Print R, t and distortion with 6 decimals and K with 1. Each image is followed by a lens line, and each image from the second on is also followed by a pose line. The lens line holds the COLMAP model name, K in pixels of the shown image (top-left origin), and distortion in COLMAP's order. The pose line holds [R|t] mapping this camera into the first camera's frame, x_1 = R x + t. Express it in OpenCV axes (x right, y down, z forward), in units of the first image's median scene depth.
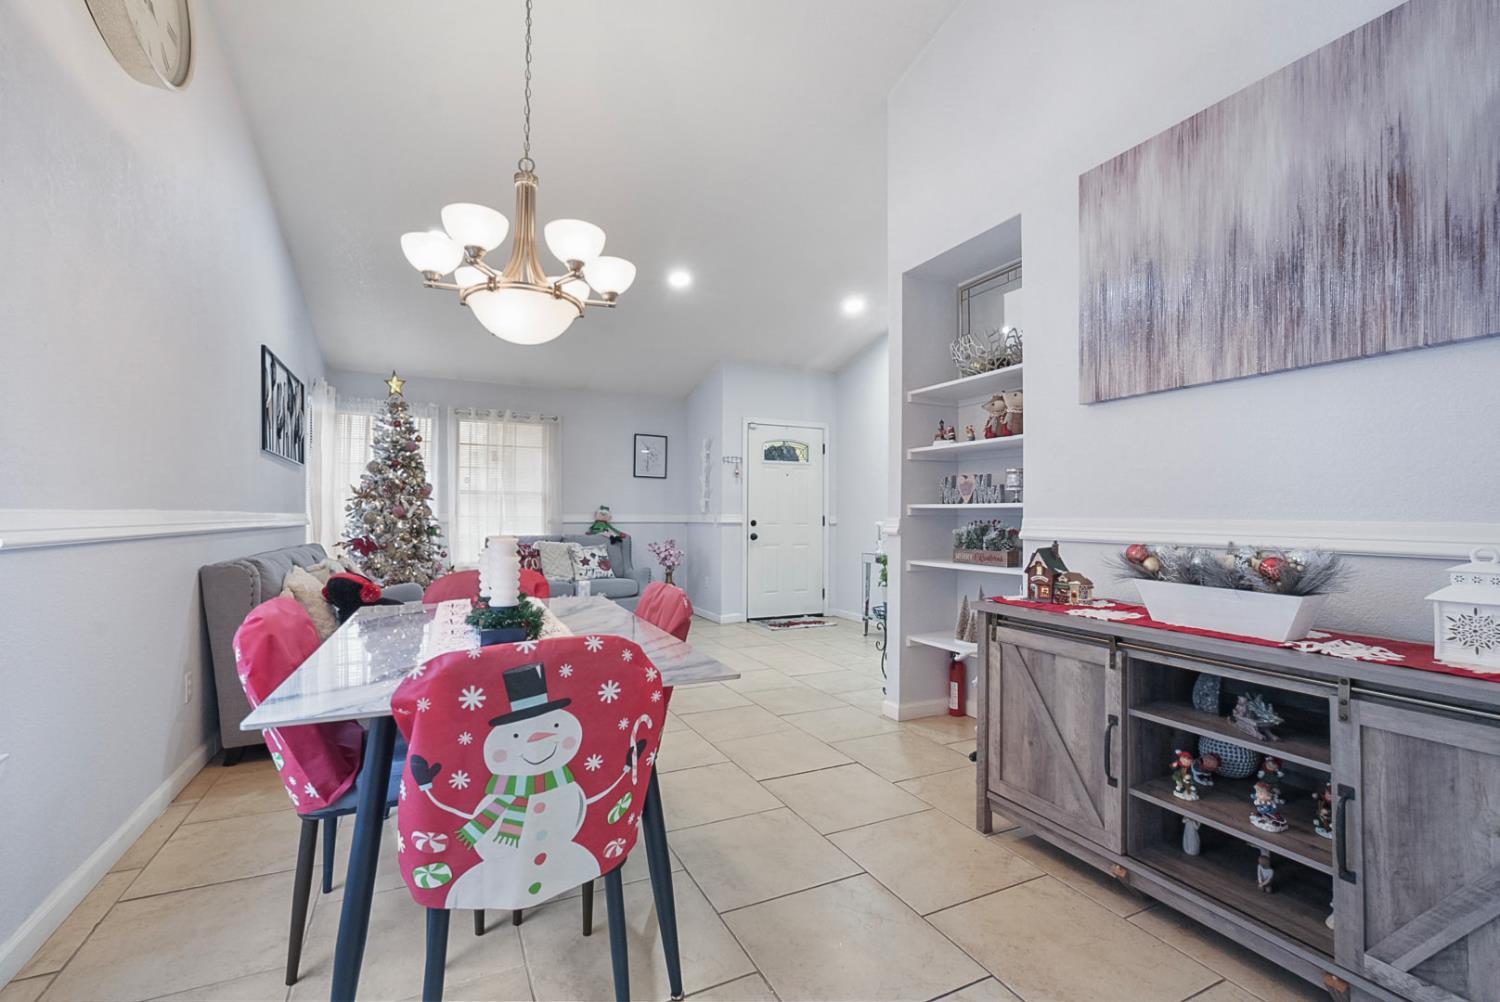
lens RADIAL K [[654.7, 0, 745.8], [0, 654.7, 500.8], [0, 0, 1]] dist [-0.010556, 0.004773]
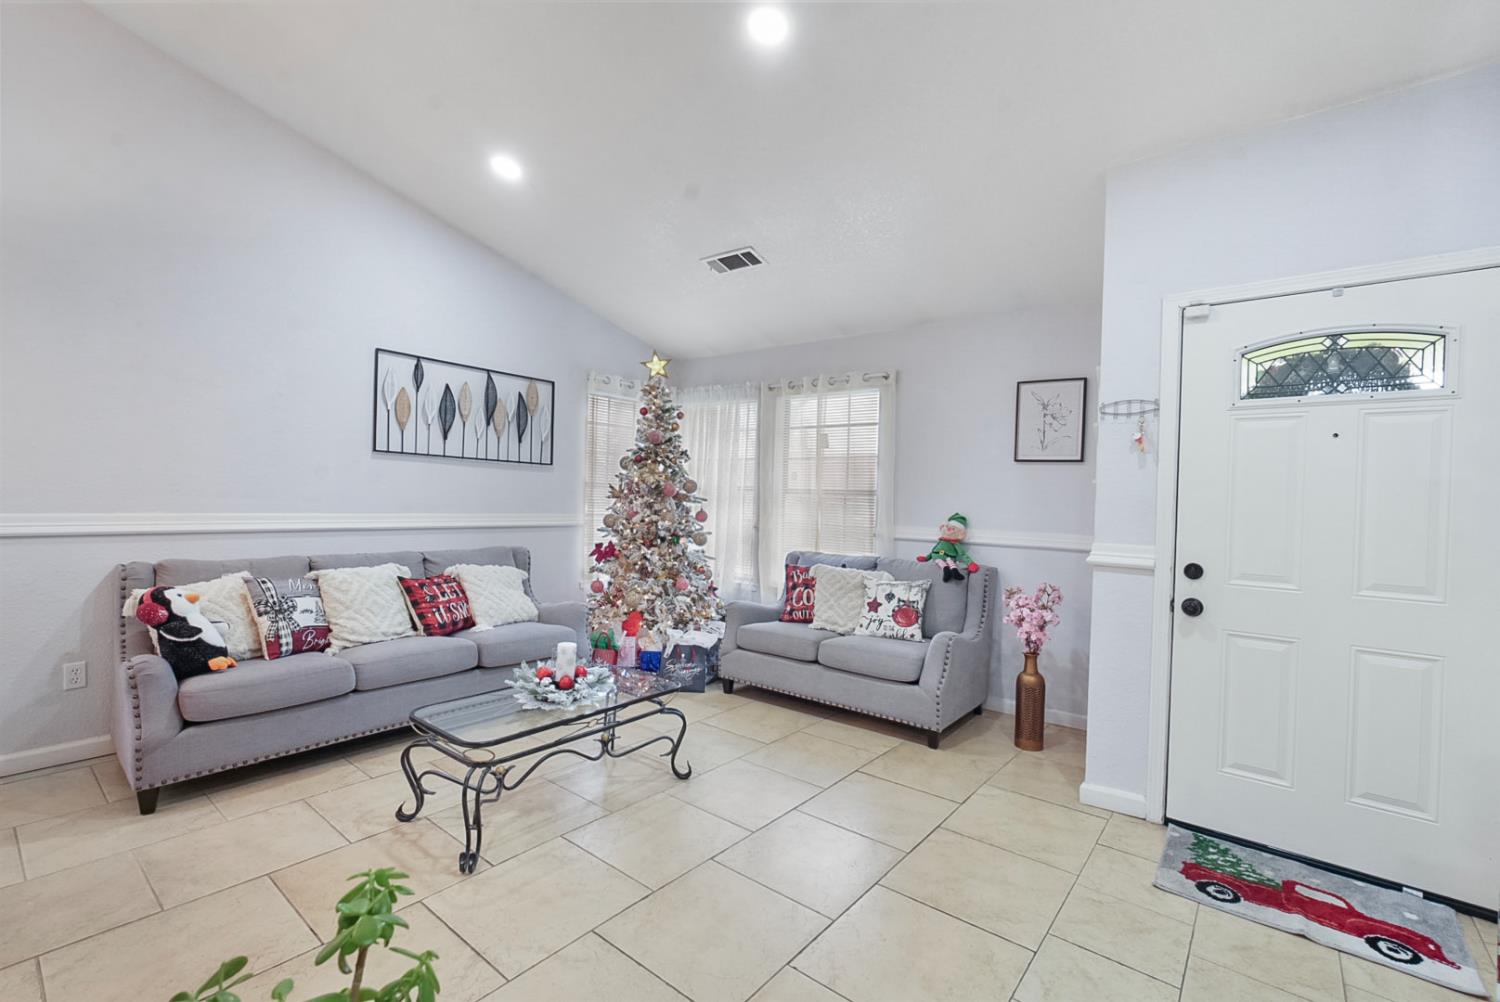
lens RADIAL K [[654.7, 0, 748.3], [0, 654.7, 507.3], [0, 0, 1]] dist [-0.010556, 0.004773]
pose [[0.430046, 0.019154, -0.902604, 0.285091], [-0.007396, 0.999816, 0.017693, -0.008602], [0.902777, -0.000933, 0.430109, 0.729052]]
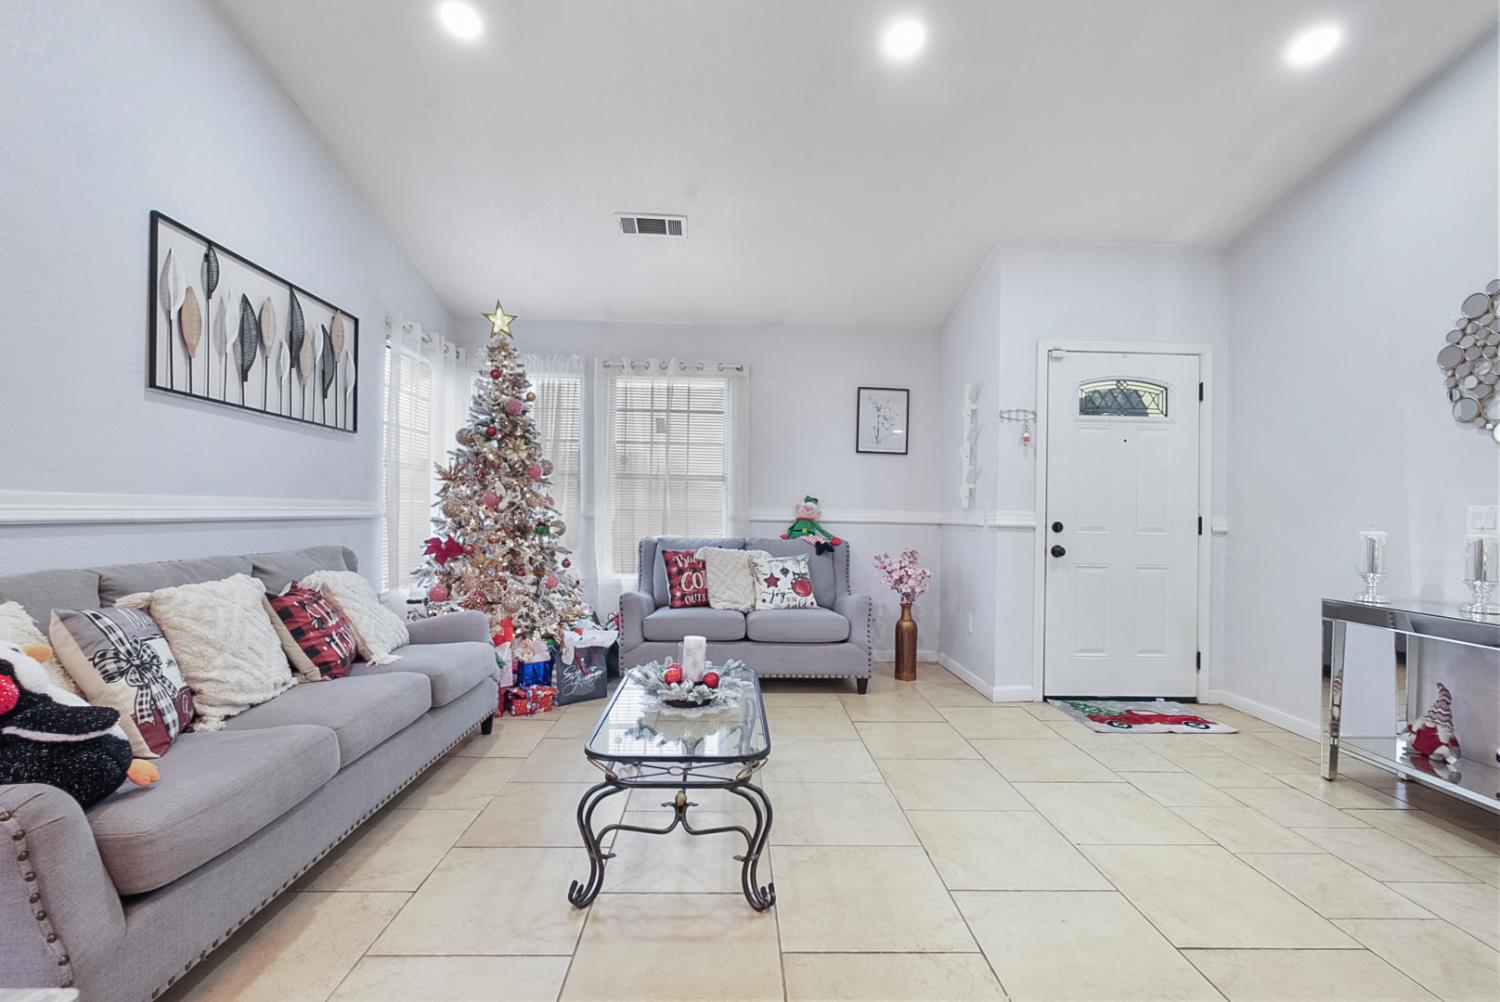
lens RADIAL K [[654.7, 0, 749.8], [0, 654.7, 506.8], [0, 0, 1]] dist [-0.010556, 0.004773]
pose [[0.914674, 0.008431, -0.404104, -0.003714], [-0.004421, 0.999931, 0.010856, 0.014167], [0.404168, -0.008143, 0.914649, 0.455093]]
